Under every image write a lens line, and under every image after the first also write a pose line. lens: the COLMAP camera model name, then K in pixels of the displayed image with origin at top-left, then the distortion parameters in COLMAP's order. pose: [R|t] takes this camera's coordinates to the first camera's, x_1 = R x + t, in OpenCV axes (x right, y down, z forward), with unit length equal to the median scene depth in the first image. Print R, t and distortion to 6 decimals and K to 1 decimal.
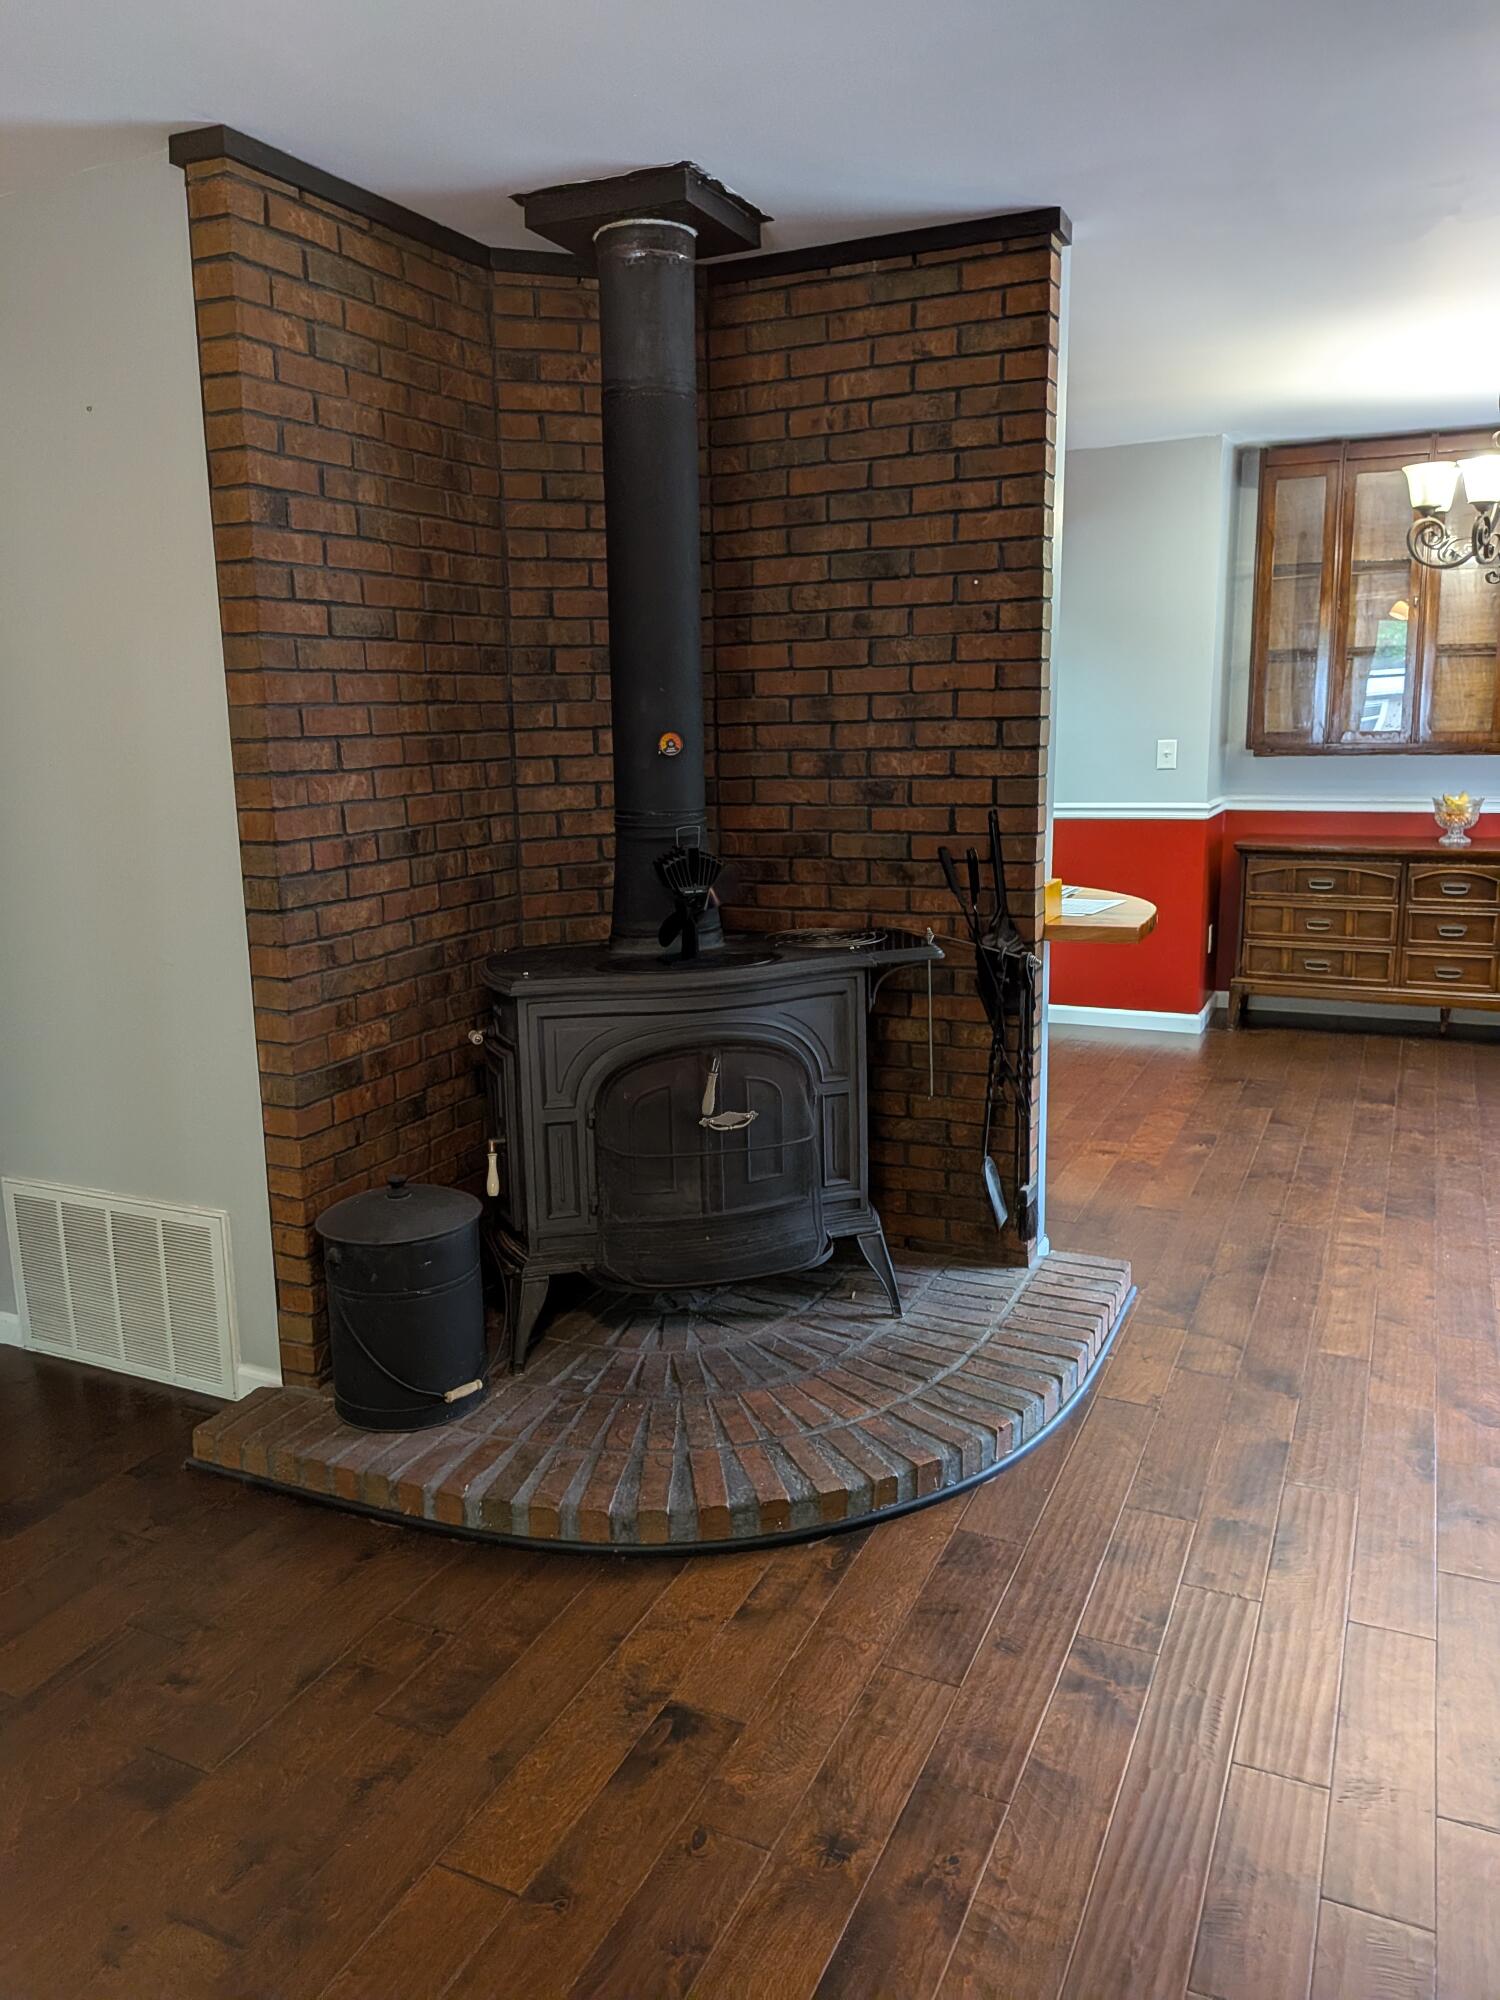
lens RADIAL K [[1420.9, 0, 733.9], [0, 1420.9, 985.6], [0, 0, 1]] dist [0.063213, -0.075388]
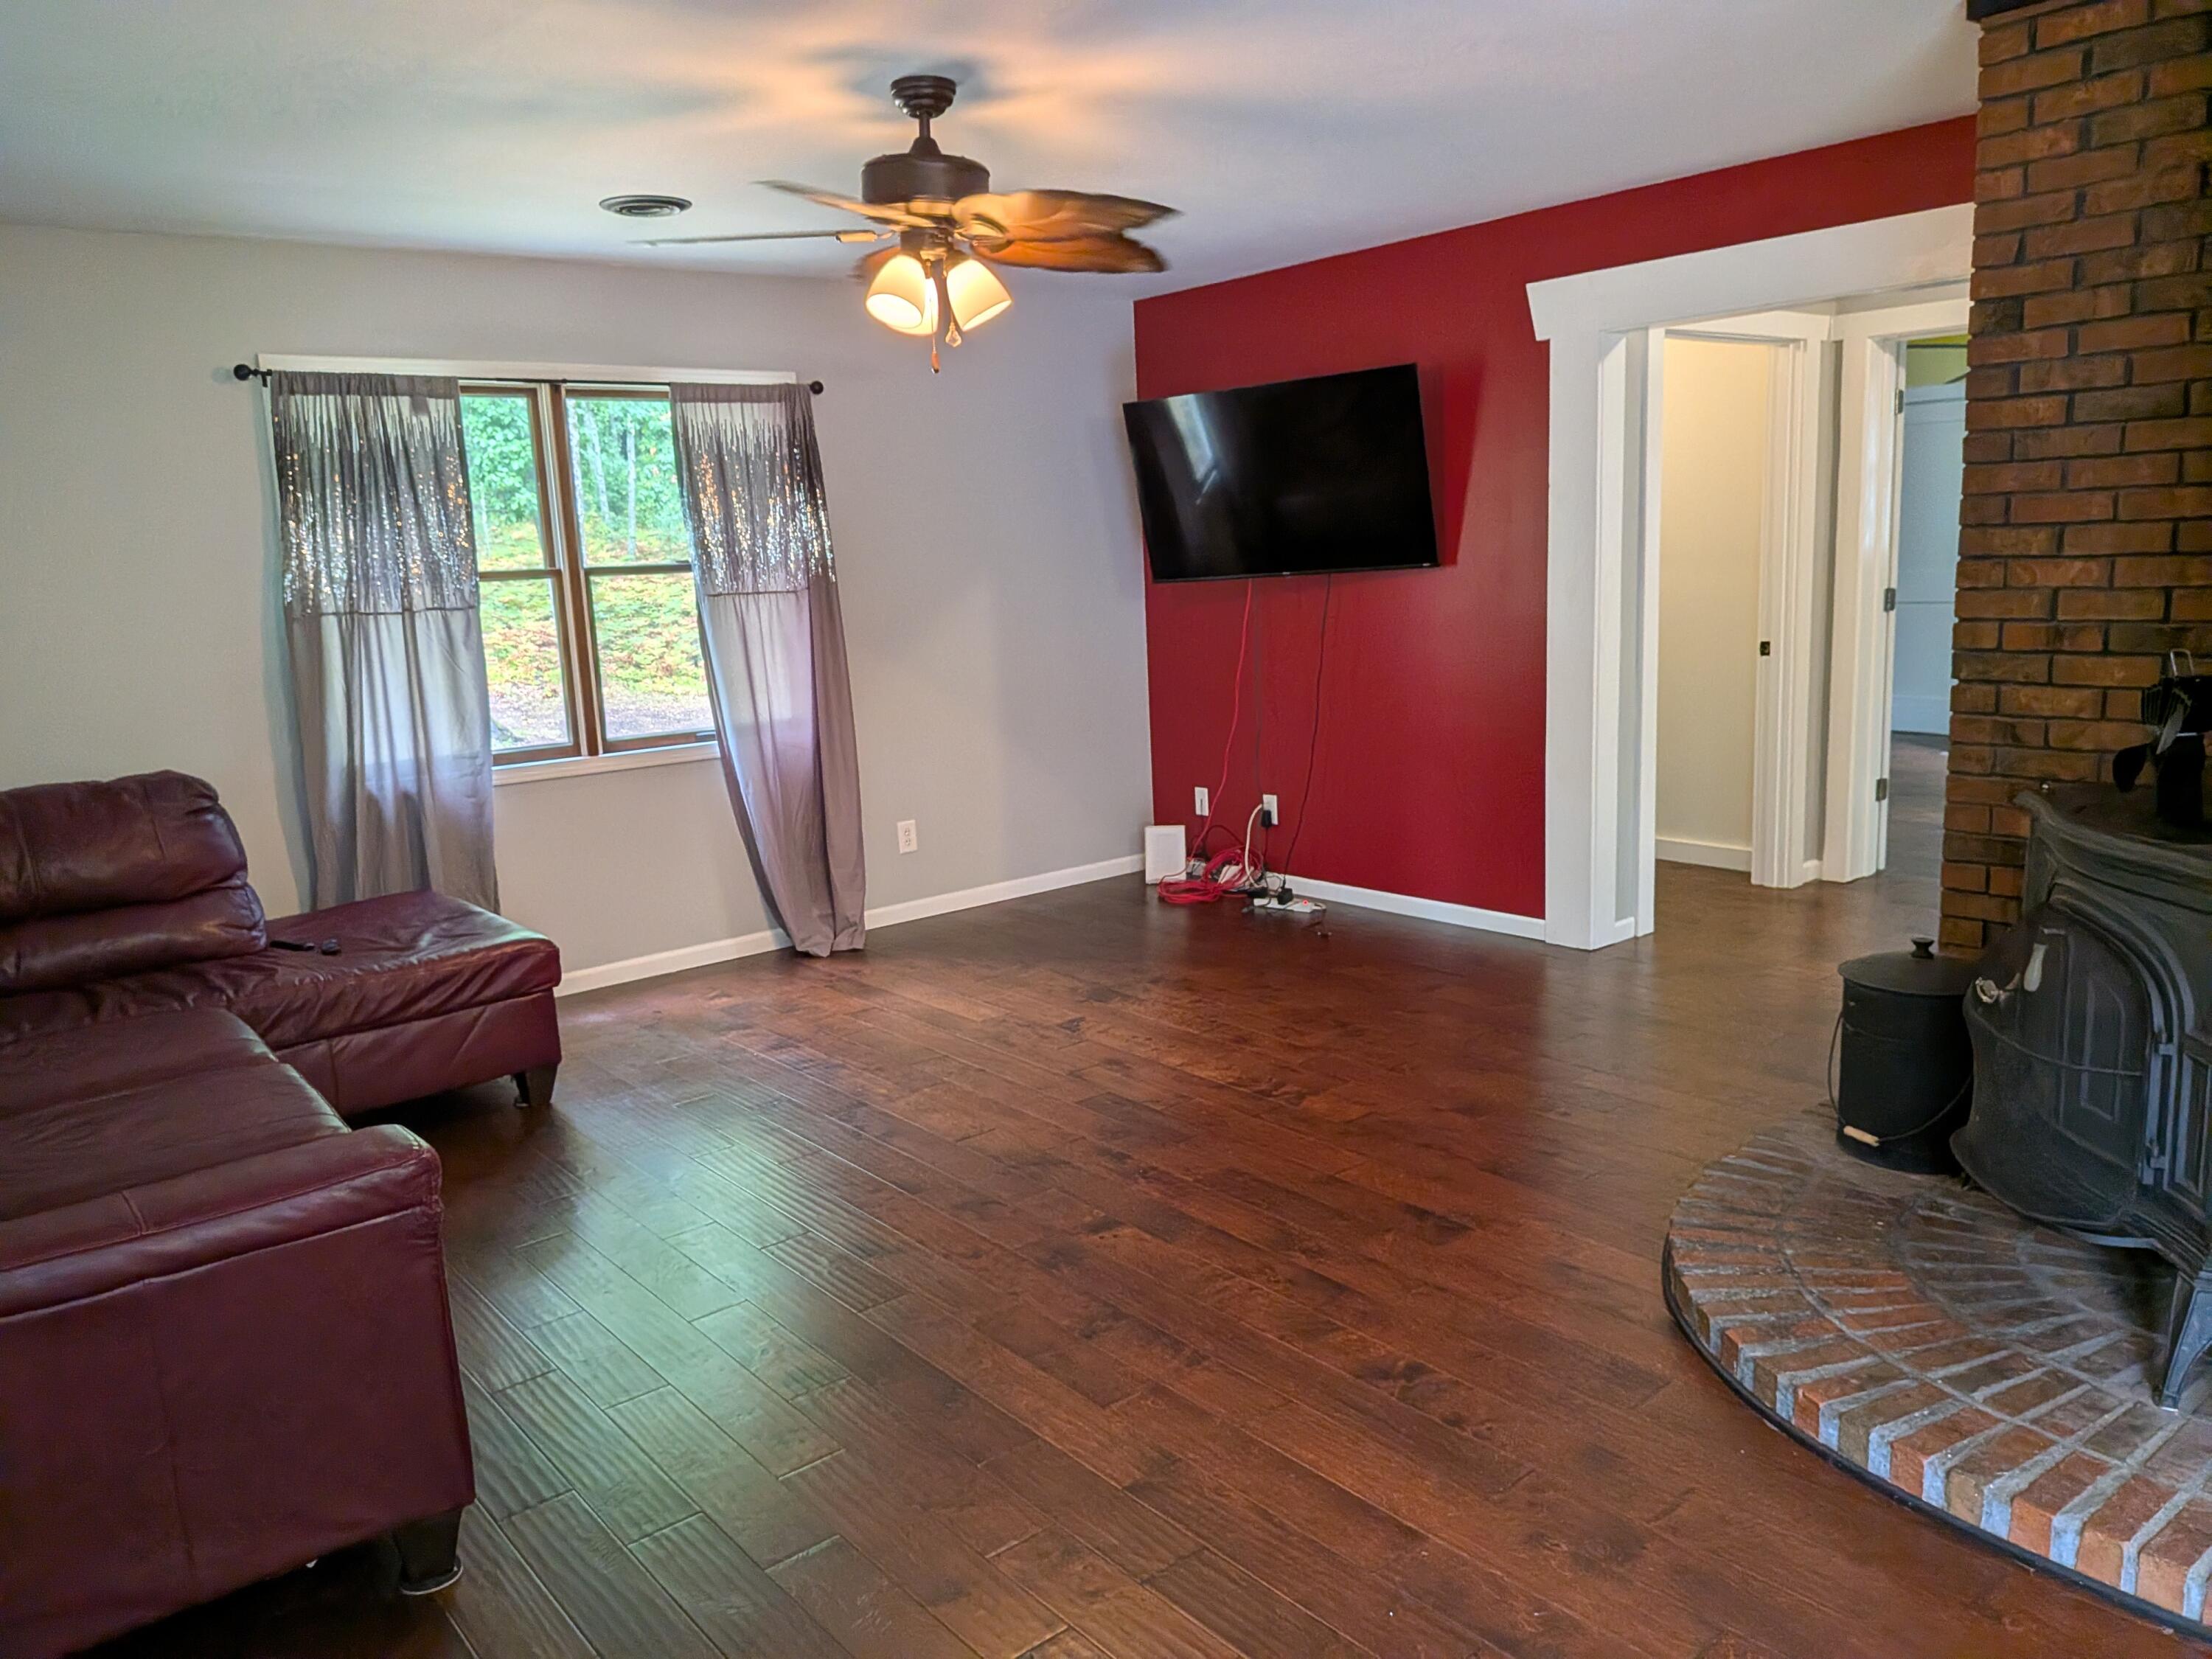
lens RADIAL K [[1571.5, 0, 1096.1], [0, 1571.5, 825.6], [0, 0, 1]] dist [0.063213, -0.075388]
pose [[-0.410793, 0.210055, -0.887201, 1.052289], [-0.114394, 0.953533, 0.278727, -0.207726], [0.904524, 0.215990, -0.367675, 0.851187]]
